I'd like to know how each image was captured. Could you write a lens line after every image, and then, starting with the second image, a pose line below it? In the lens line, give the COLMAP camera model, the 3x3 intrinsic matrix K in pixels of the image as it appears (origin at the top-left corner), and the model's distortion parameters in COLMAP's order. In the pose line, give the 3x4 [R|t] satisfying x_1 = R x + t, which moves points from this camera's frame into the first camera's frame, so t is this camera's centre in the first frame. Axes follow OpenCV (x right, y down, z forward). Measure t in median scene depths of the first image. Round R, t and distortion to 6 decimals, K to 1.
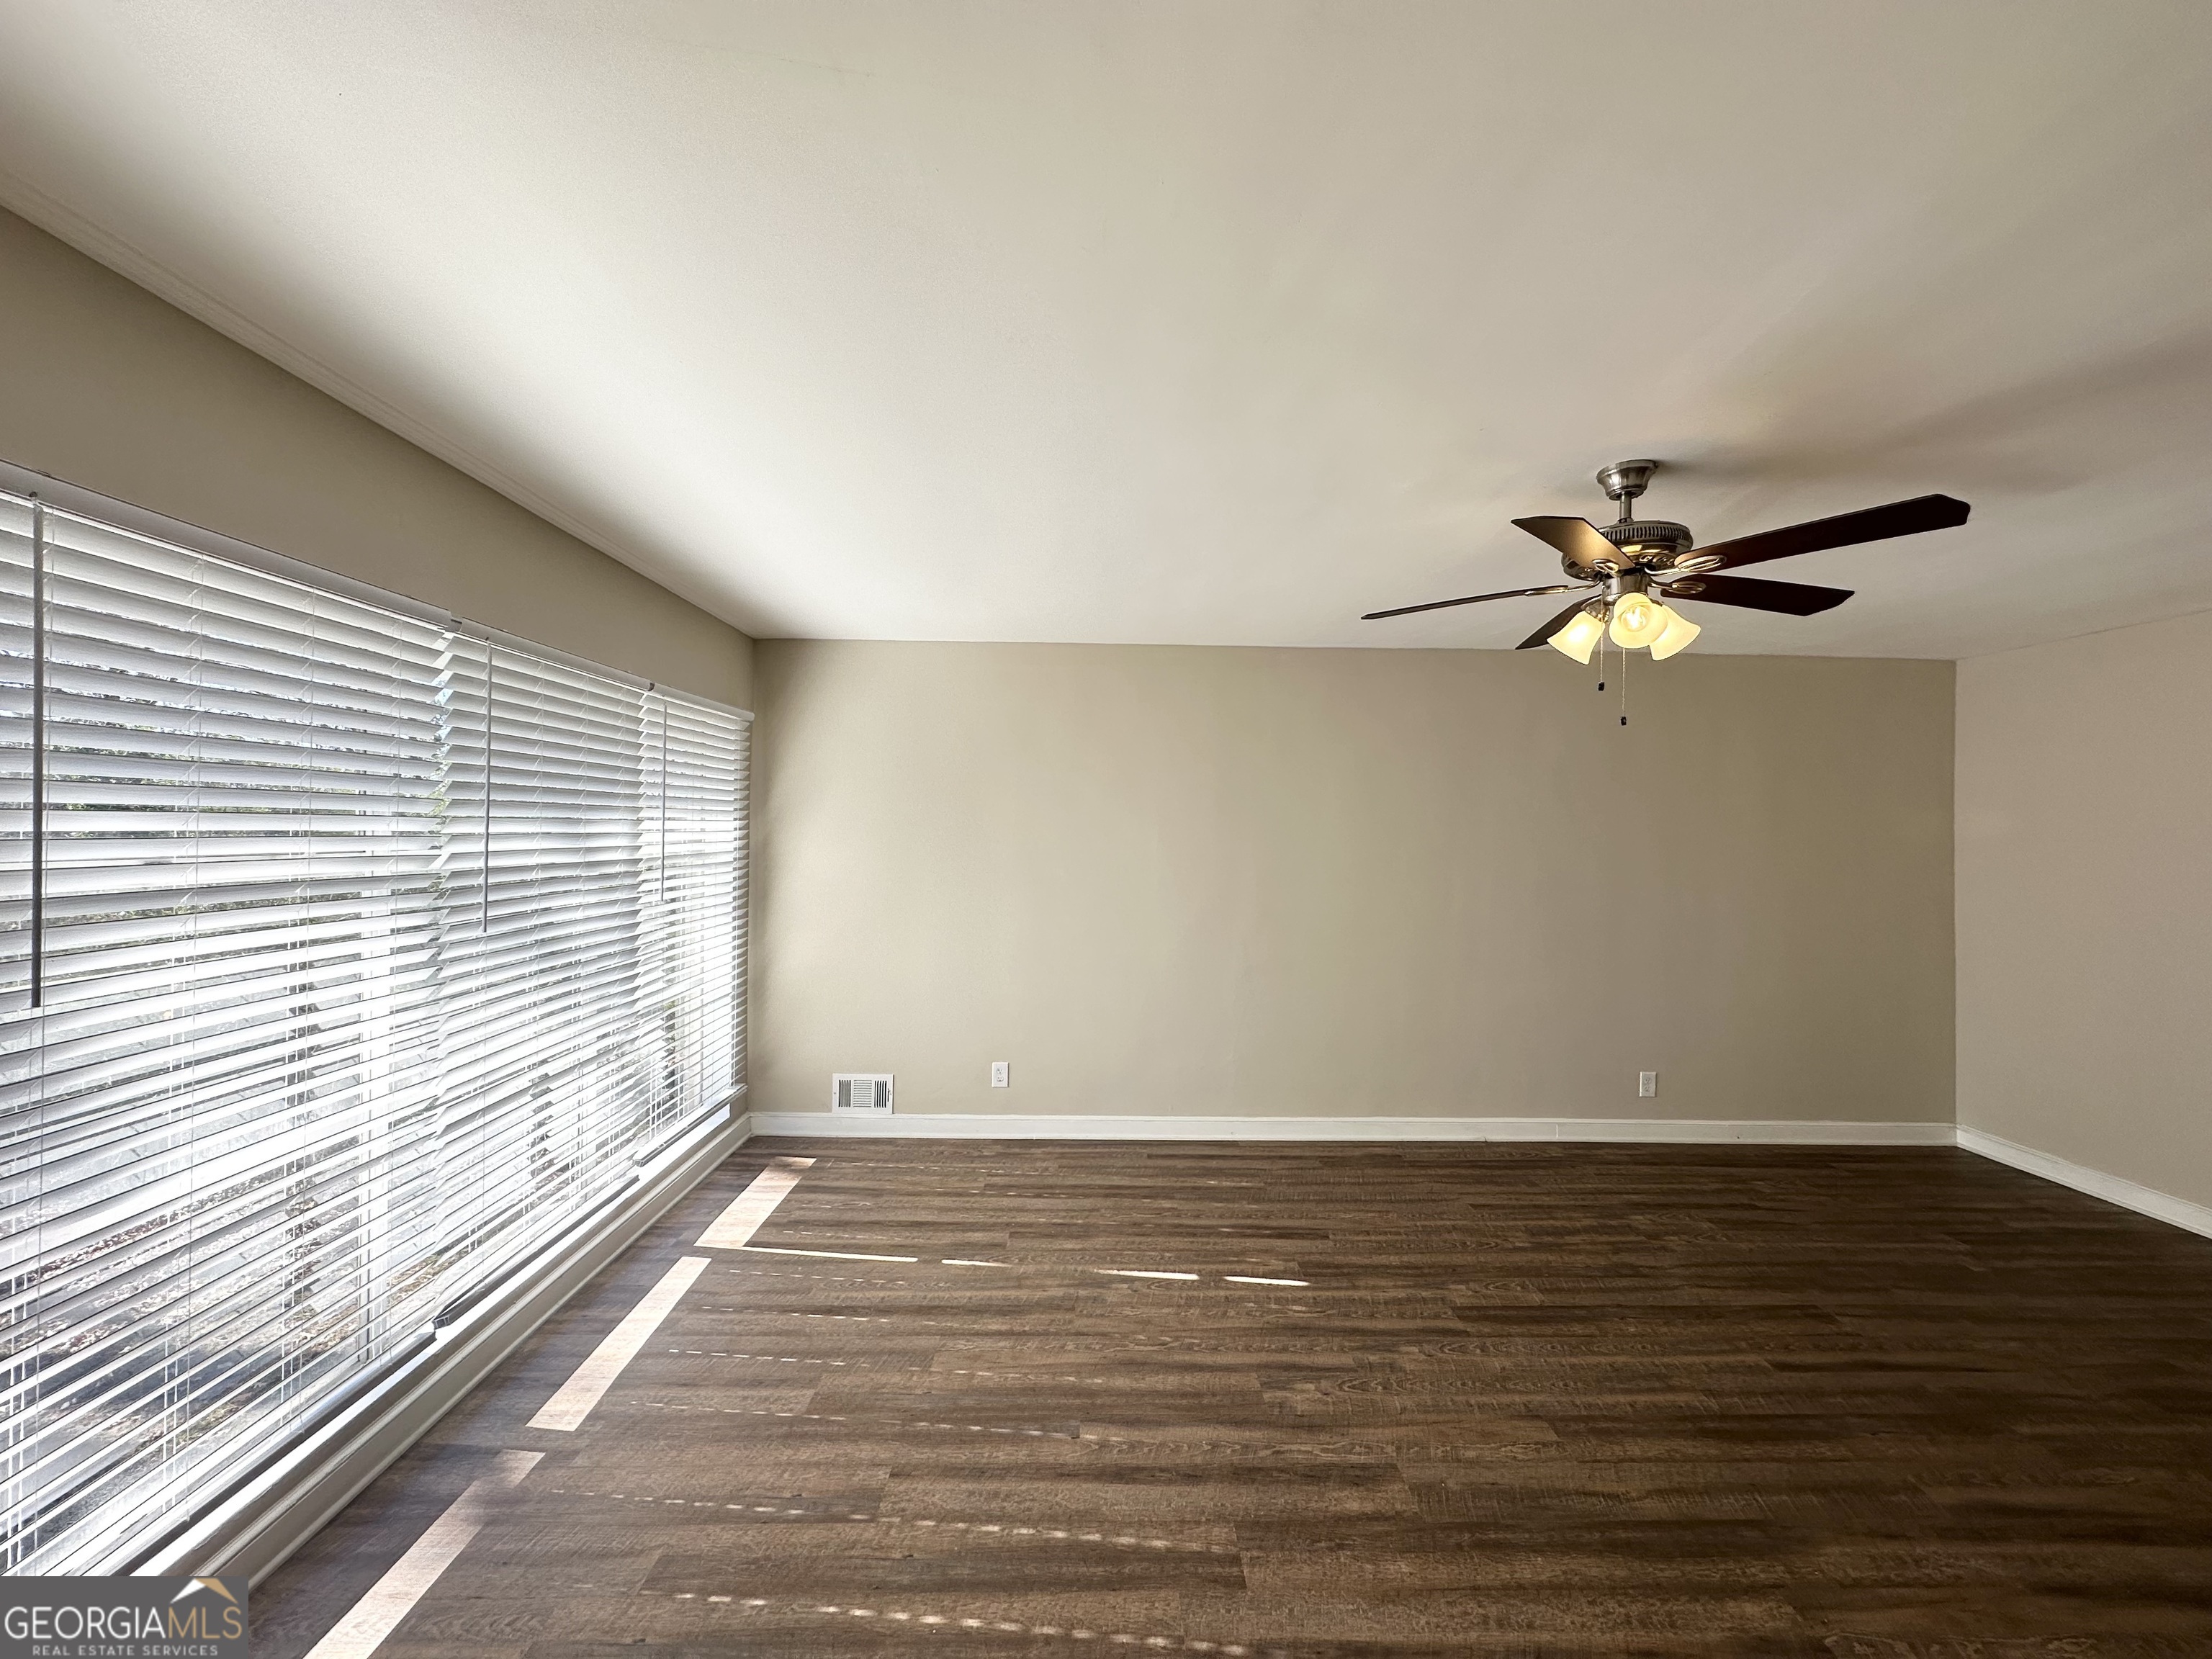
lens RADIAL K [[883.0, 0, 1121.5], [0, 883.0, 831.5], [0, 0, 1]] dist [-0.001524, 0.000085]
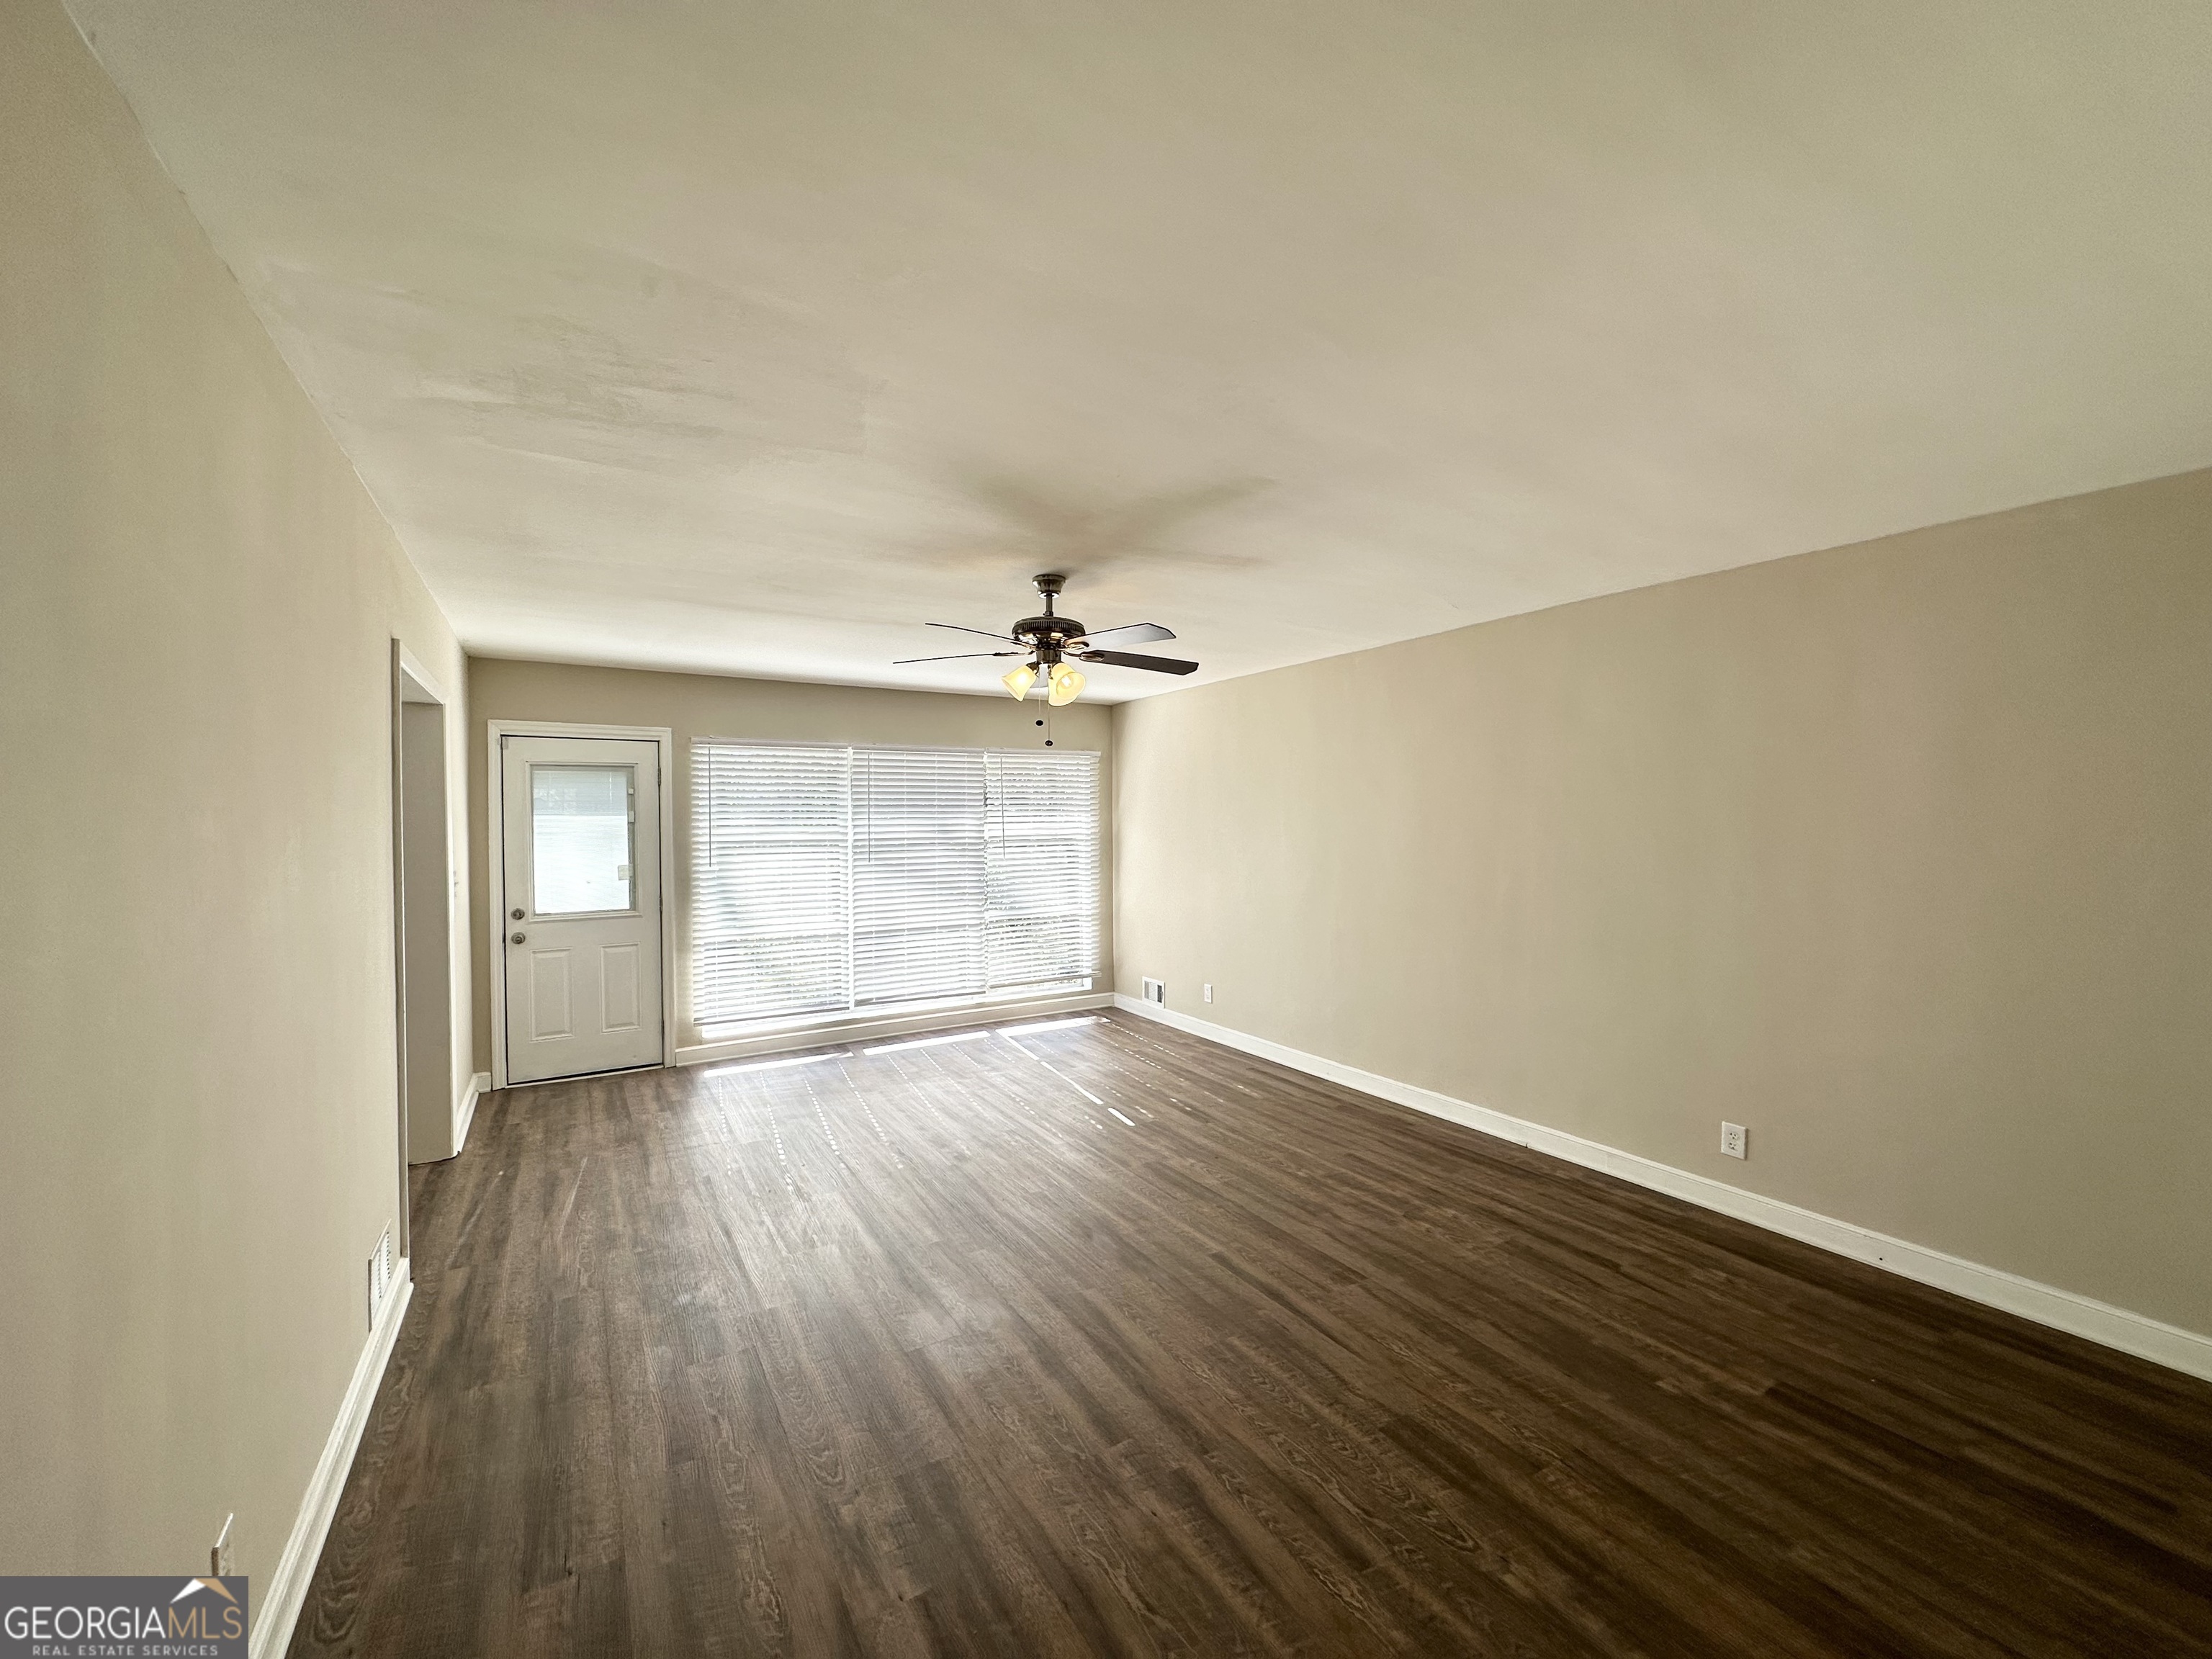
lens RADIAL K [[881.3, 0, 1100.3], [0, 881.3, 836.7], [0, 0, 1]] dist [-0.001793, -0.000123]
pose [[0.499816, 0.001377, -0.866130, 1.134803], [0.010954, 0.999909, 0.007911, 0.015442], [0.866062, -0.013442, 0.499756, 0.178939]]
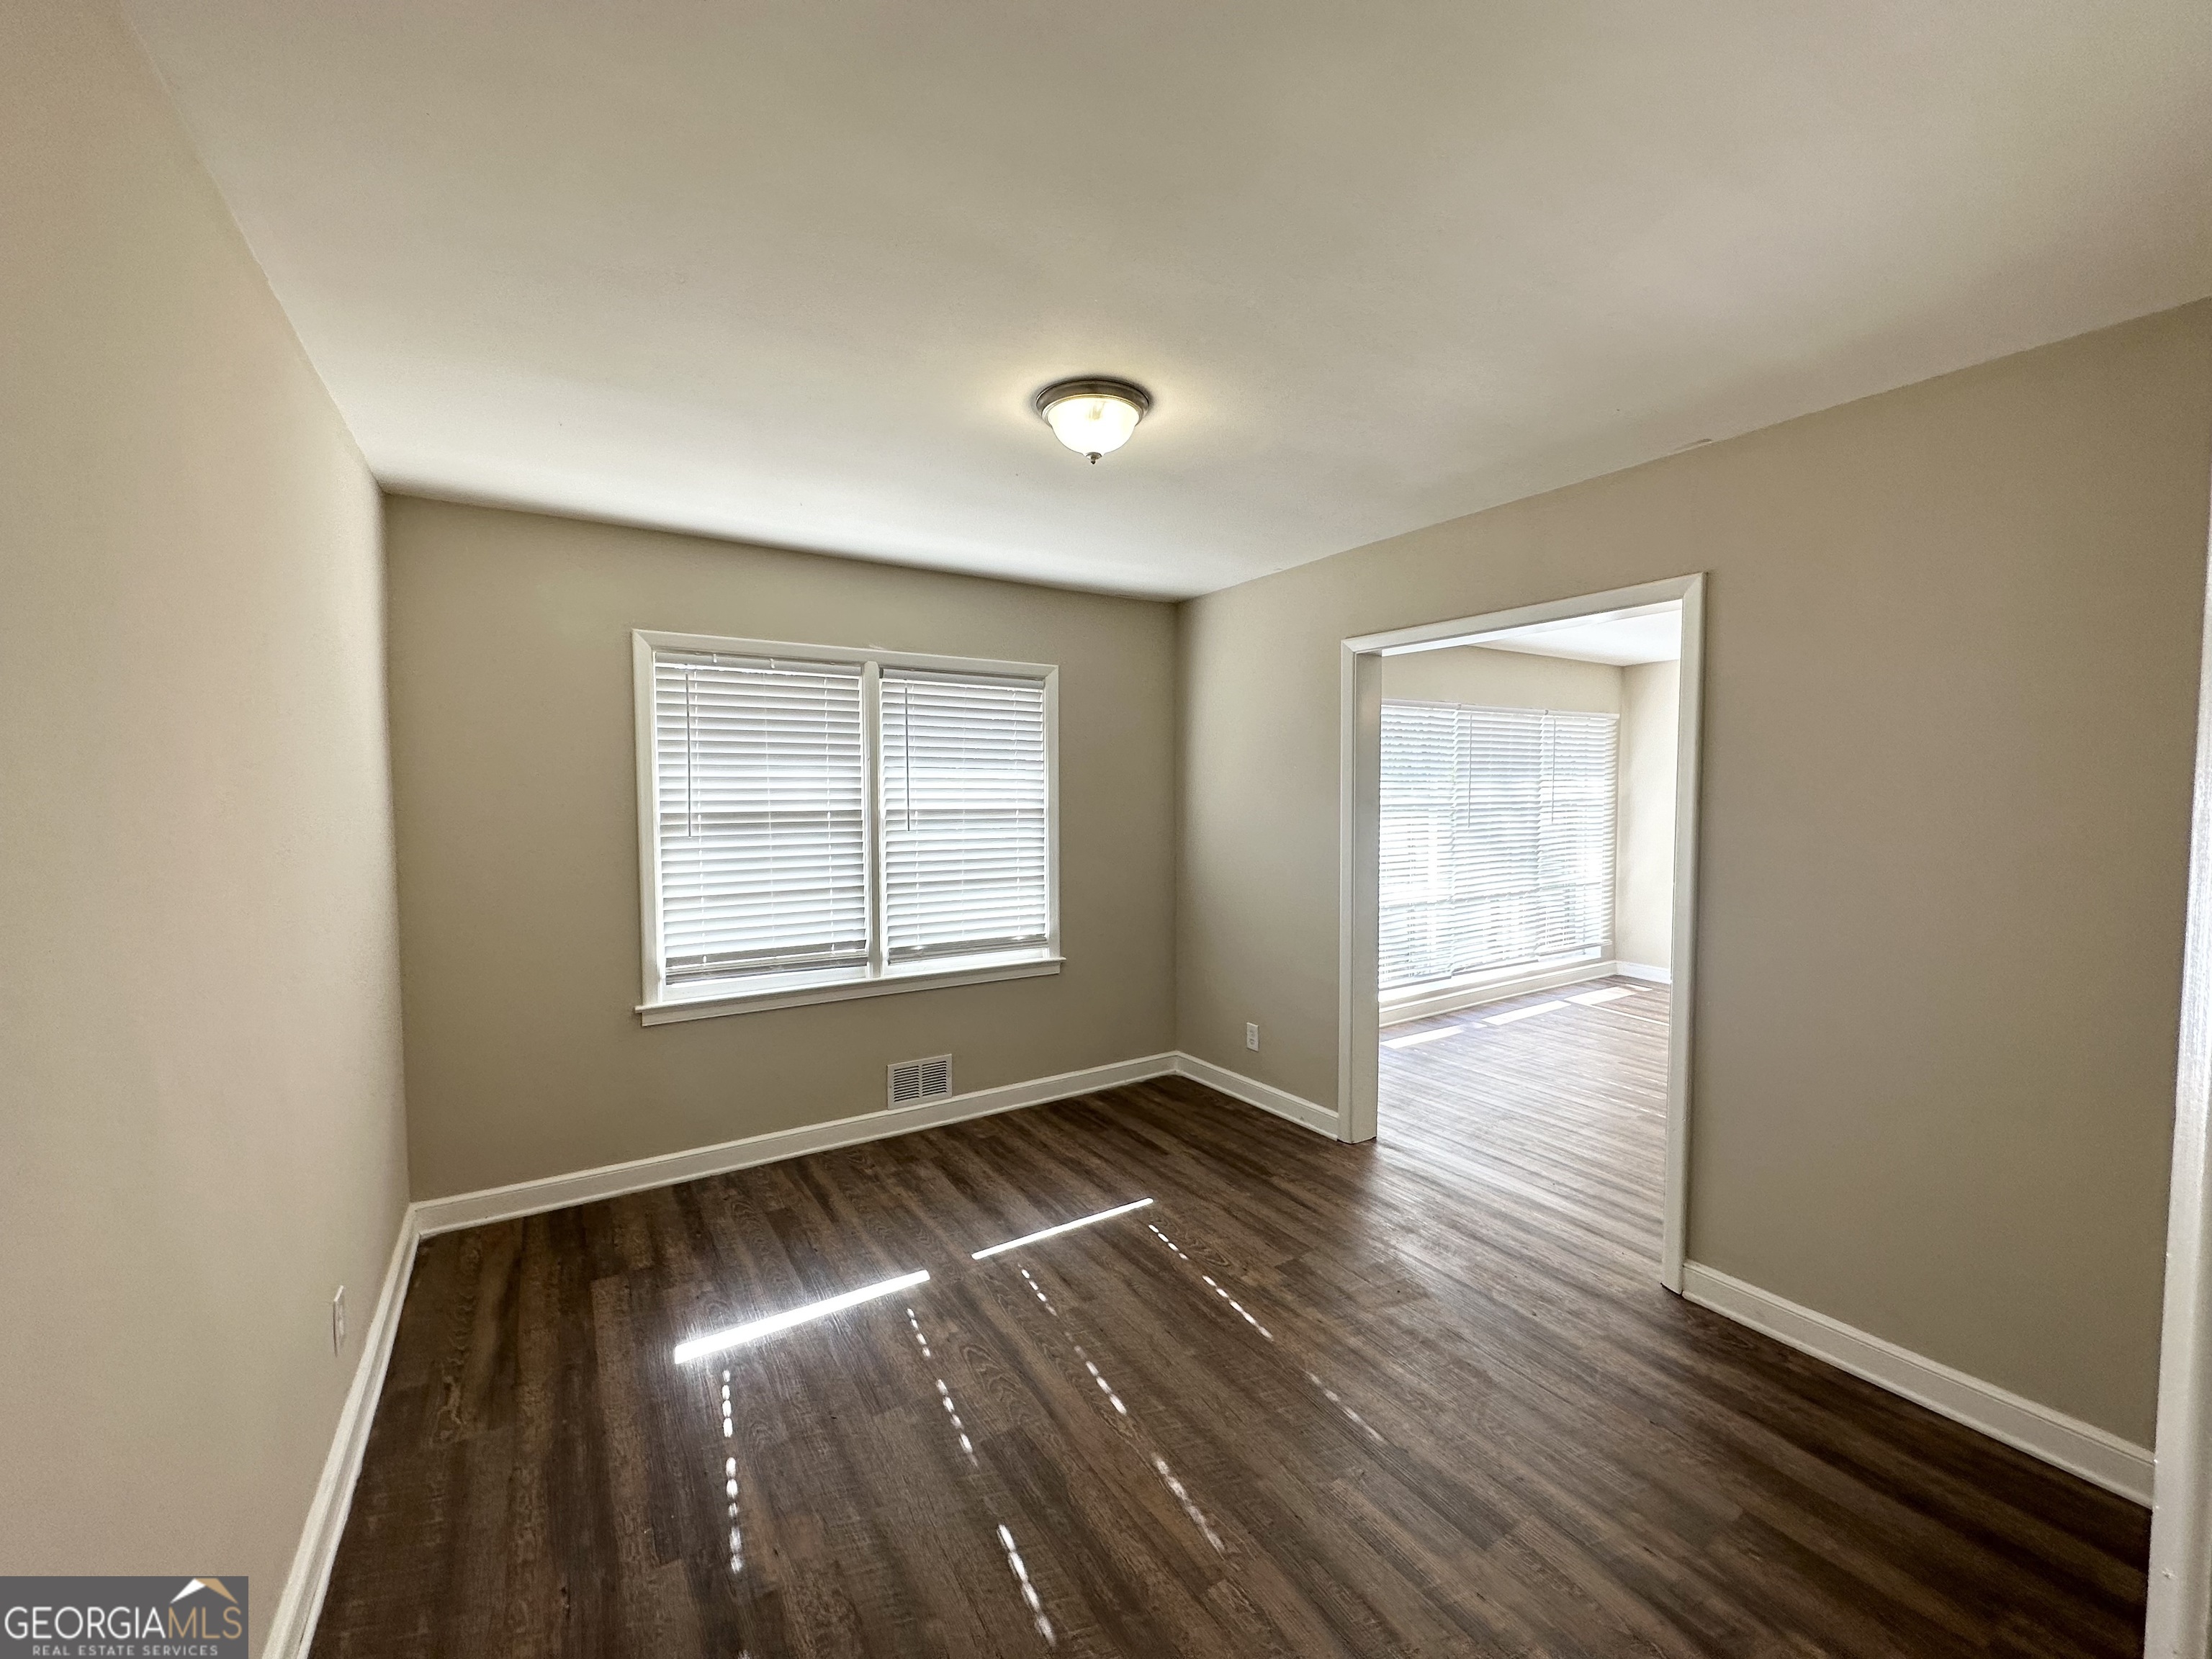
lens RADIAL K [[901.5, 0, 1158.3], [0, 901.5, 832.8], [0, 0, 1]] dist [0.024325, 0.000040]
pose [[0.546729, 0.022065, -0.837019, 0.578599], [0.011639, 0.999356, 0.033948, 0.019805], [0.837229, -0.028303, 0.546120, -0.697079]]
